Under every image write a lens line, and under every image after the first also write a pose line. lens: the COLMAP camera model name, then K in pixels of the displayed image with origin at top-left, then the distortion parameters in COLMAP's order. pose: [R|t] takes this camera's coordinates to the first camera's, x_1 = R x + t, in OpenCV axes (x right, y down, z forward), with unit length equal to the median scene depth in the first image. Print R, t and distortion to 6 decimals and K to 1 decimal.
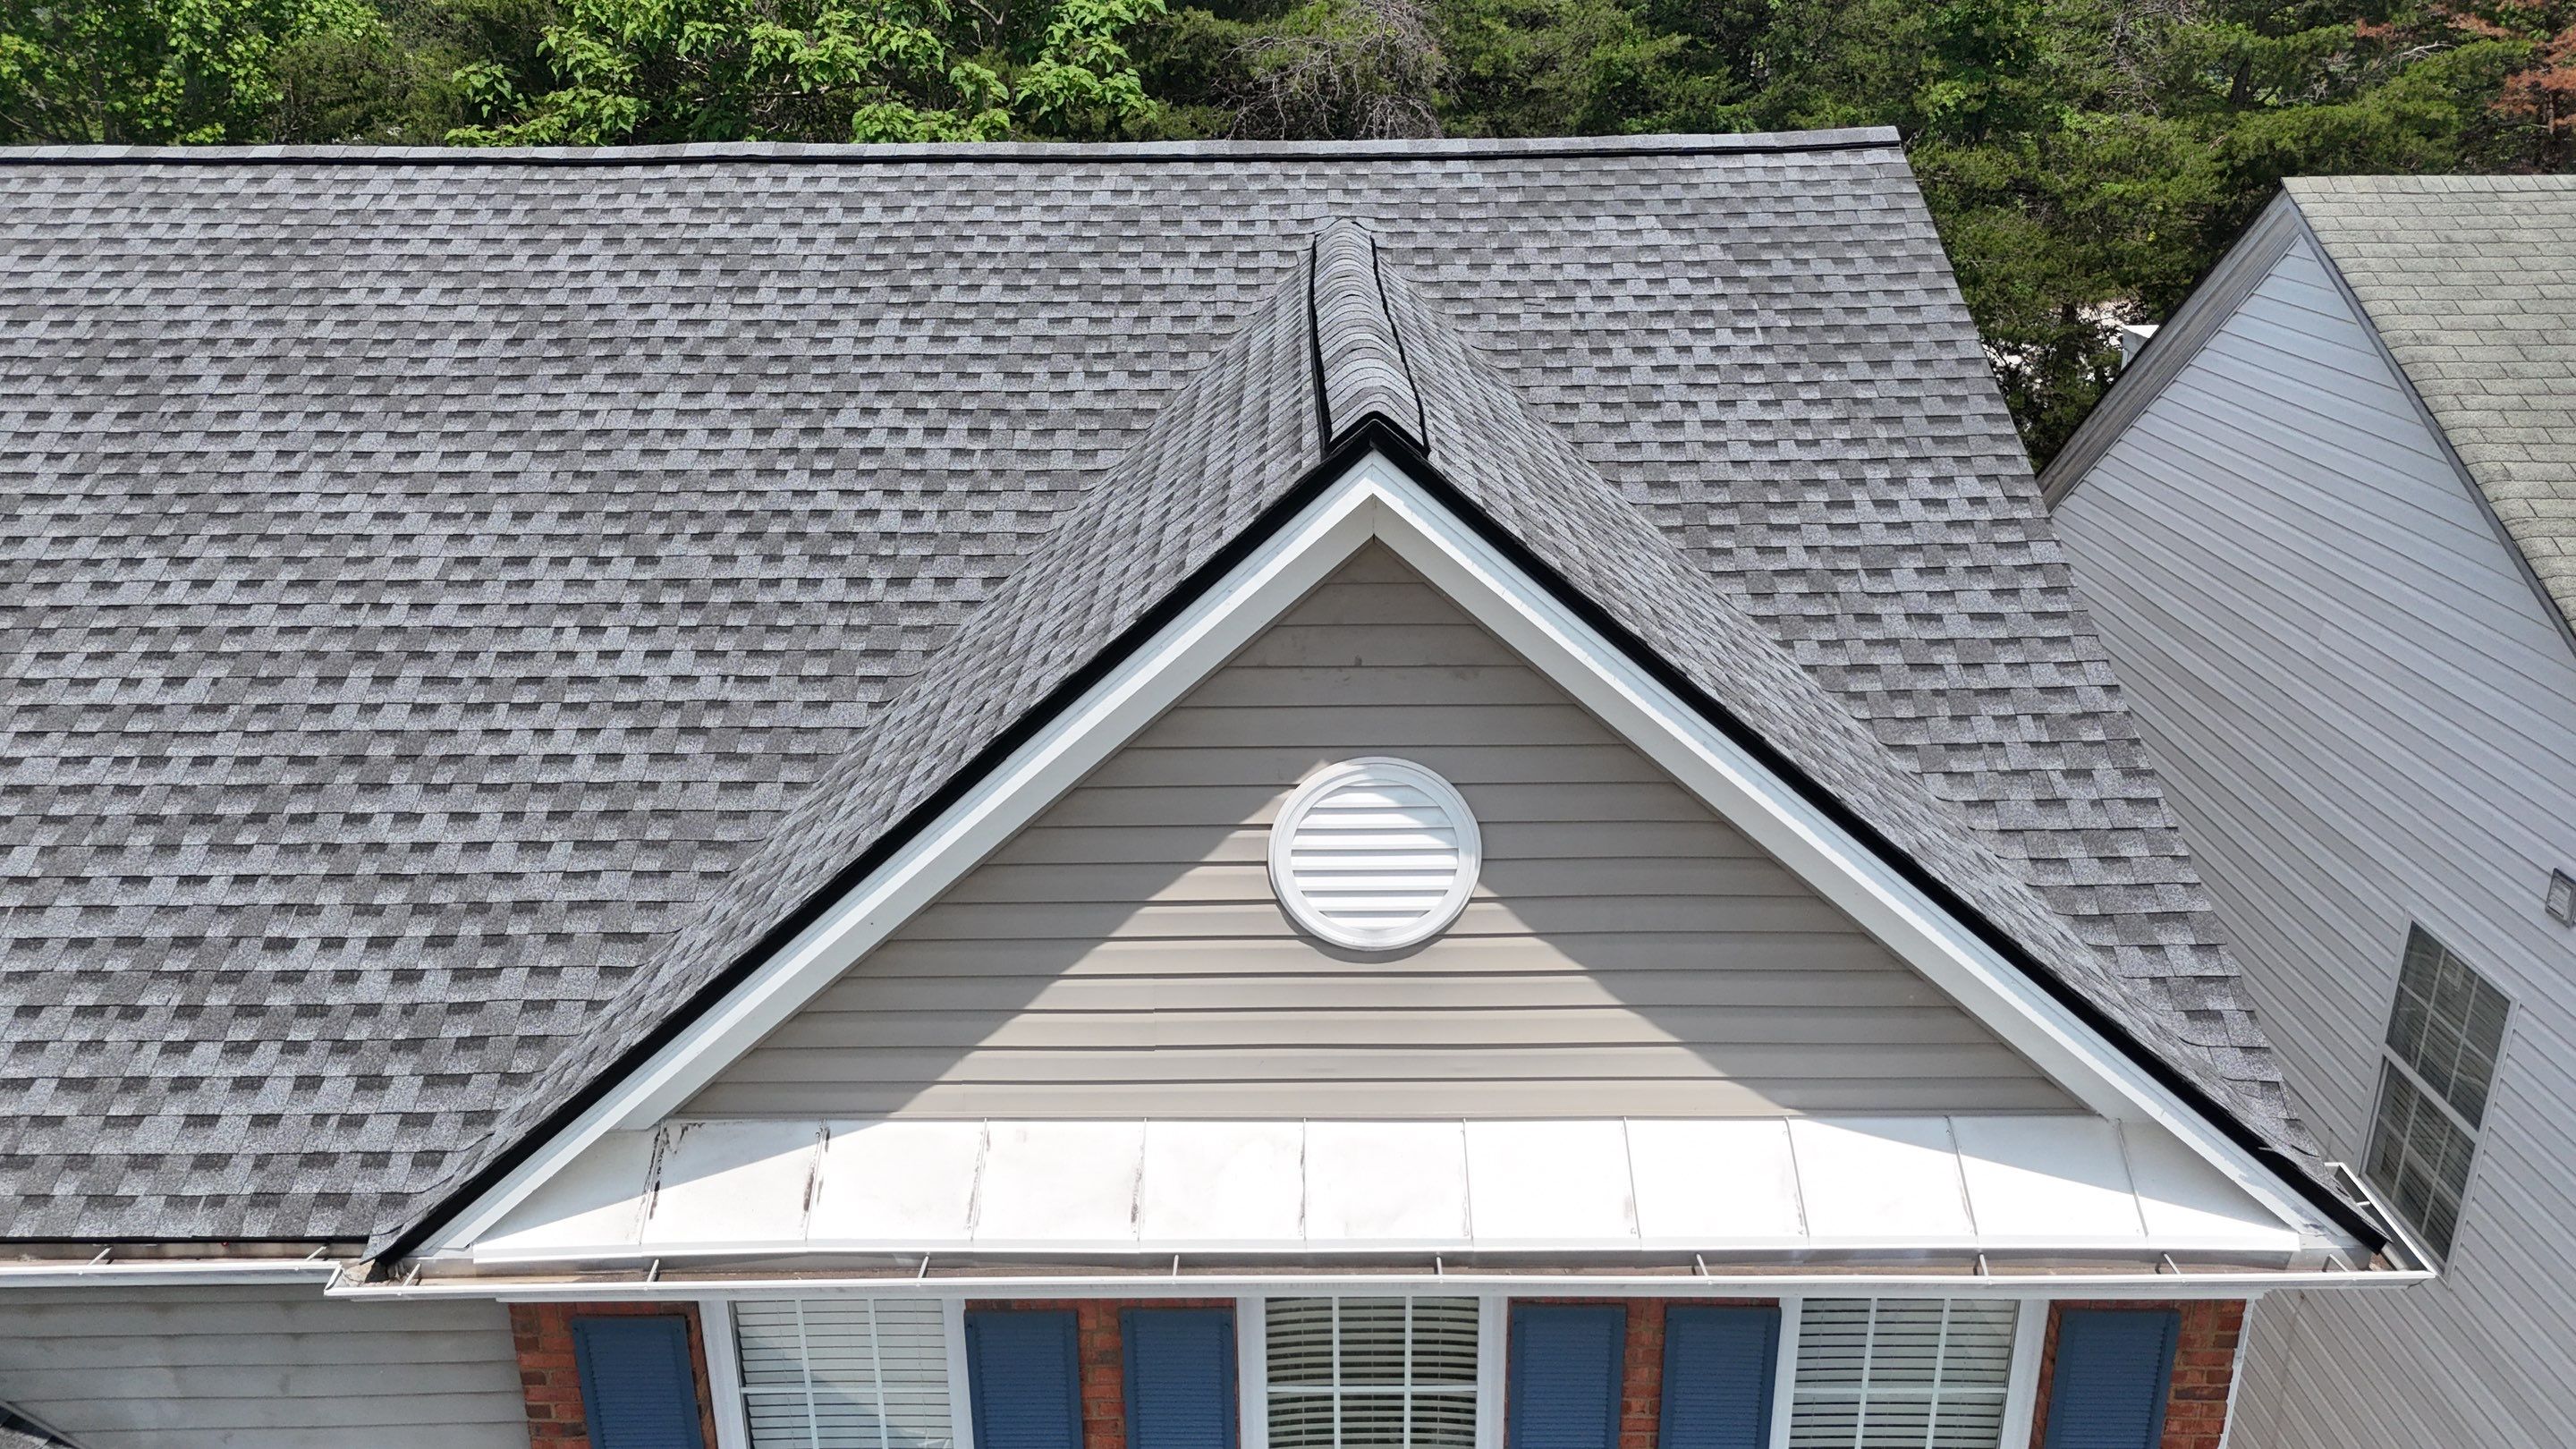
lens RADIAL K [[1901.1, 0, 1290.6], [0, 1901.1, 722.2], [0, 0, 1]] dist [0.066911, -0.067148]
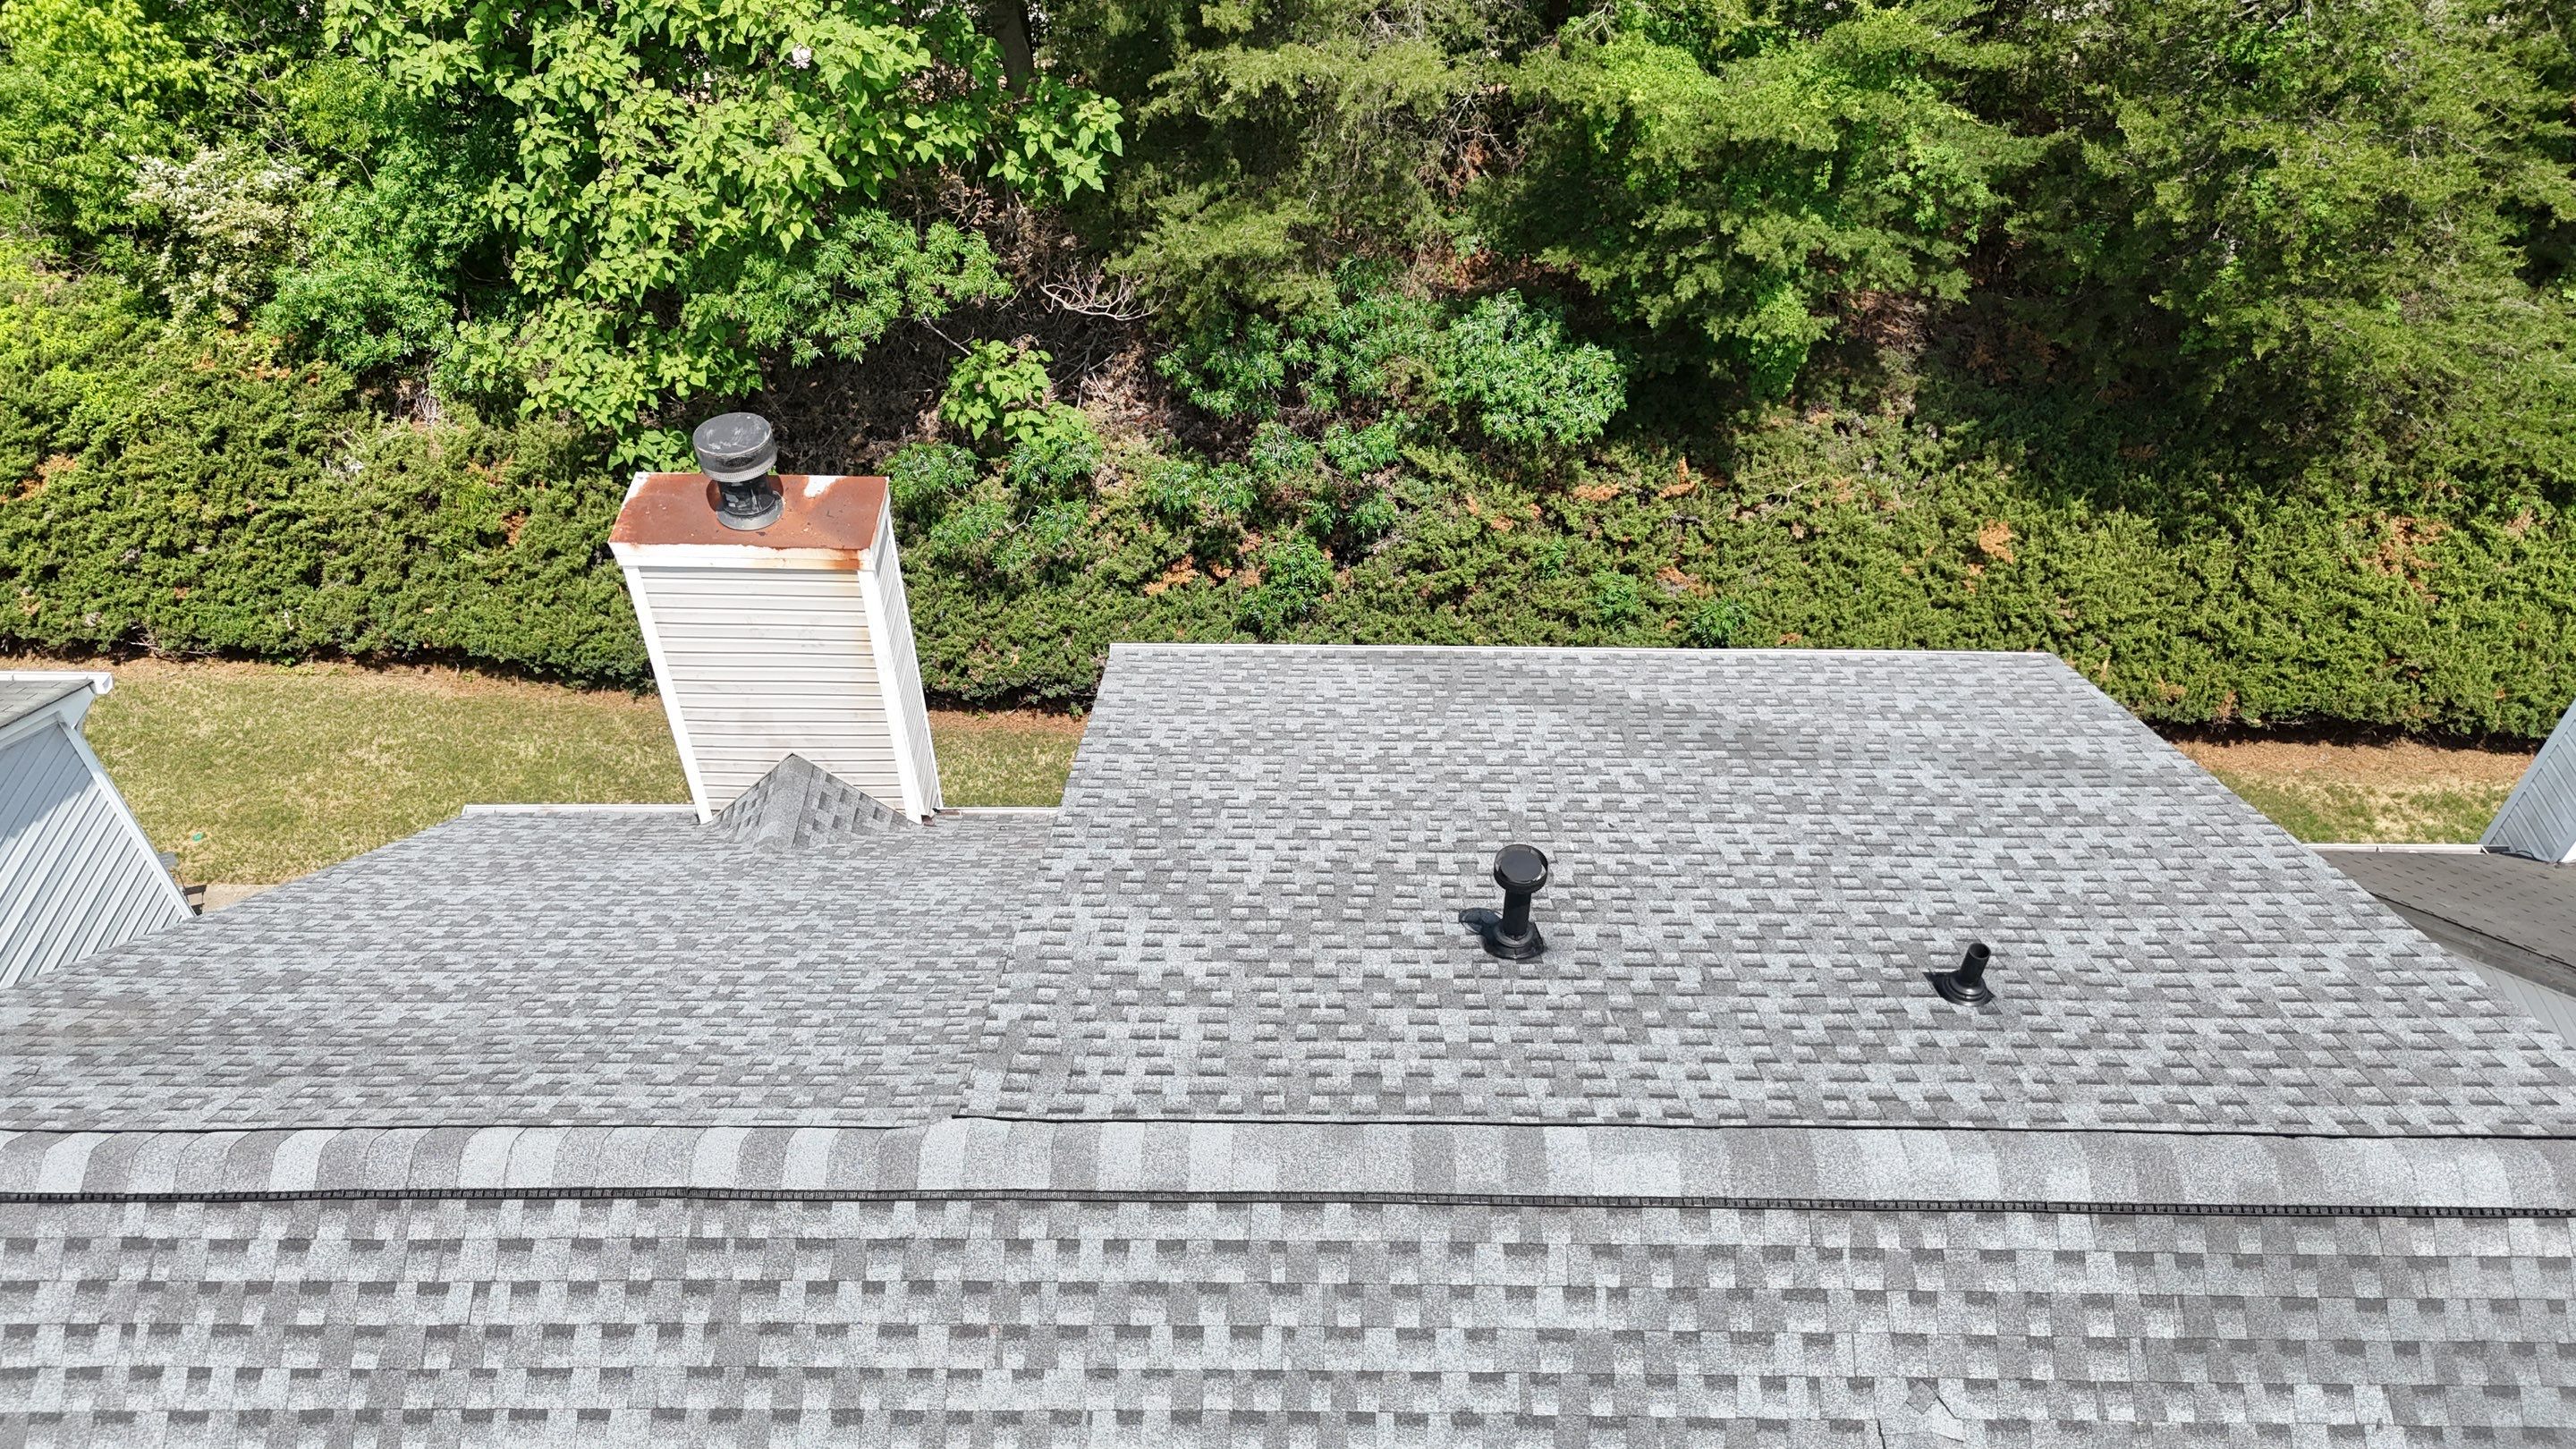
lens RADIAL K [[1901.1, 0, 1292.0], [0, 1901.1, 713.0], [0, 0, 1]] dist [0.066911, -0.067148]
pose [[0.999919, 0.009723, 0.008196, -0.226572], [-0.012214, 0.913767, 0.406056, -0.846097], [-0.003541, -0.406123, 0.913811, 0.535162]]
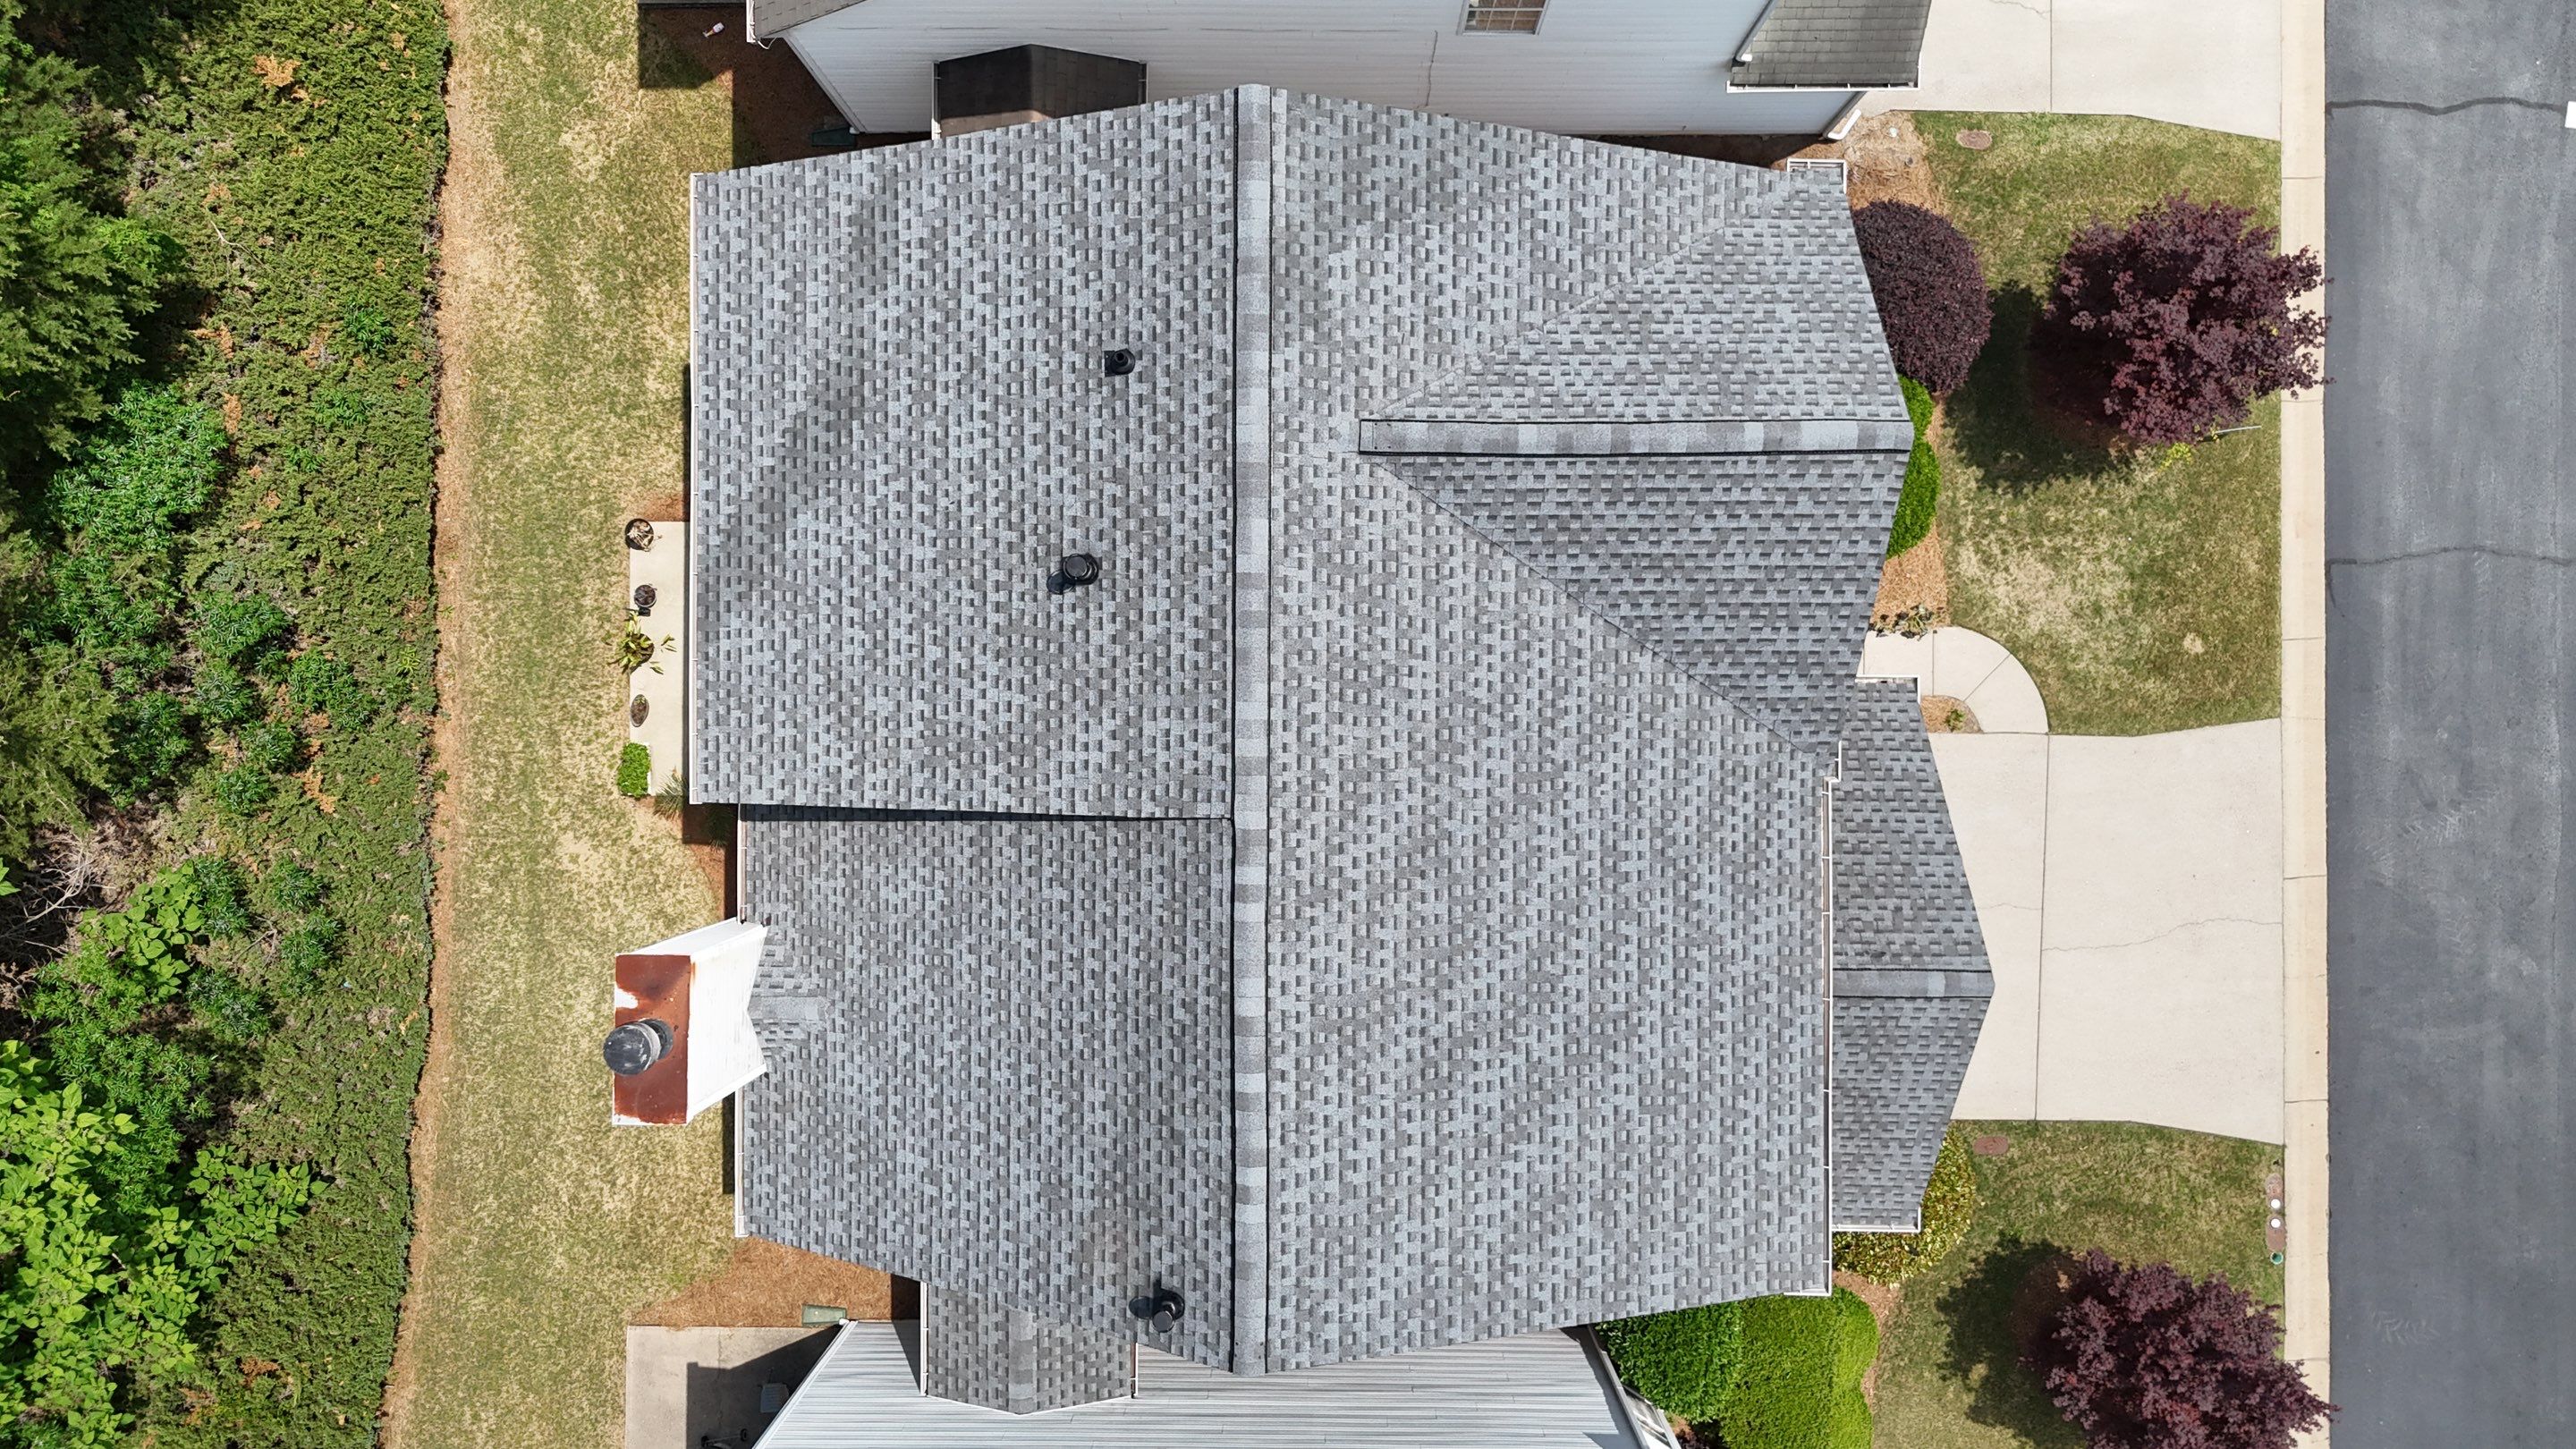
lens RADIAL K [[1901.1, 0, 1275.6], [0, 1901.1, 719.0], [0, 0, 1]] dist [0.066911, -0.067148]
pose [[-0.000125, -0.999999, 0.001684, -0.263402], [0.364400, 0.001522, 0.931241, -2.130561], [-0.931242, 0.000730, 0.364400, 0.465946]]
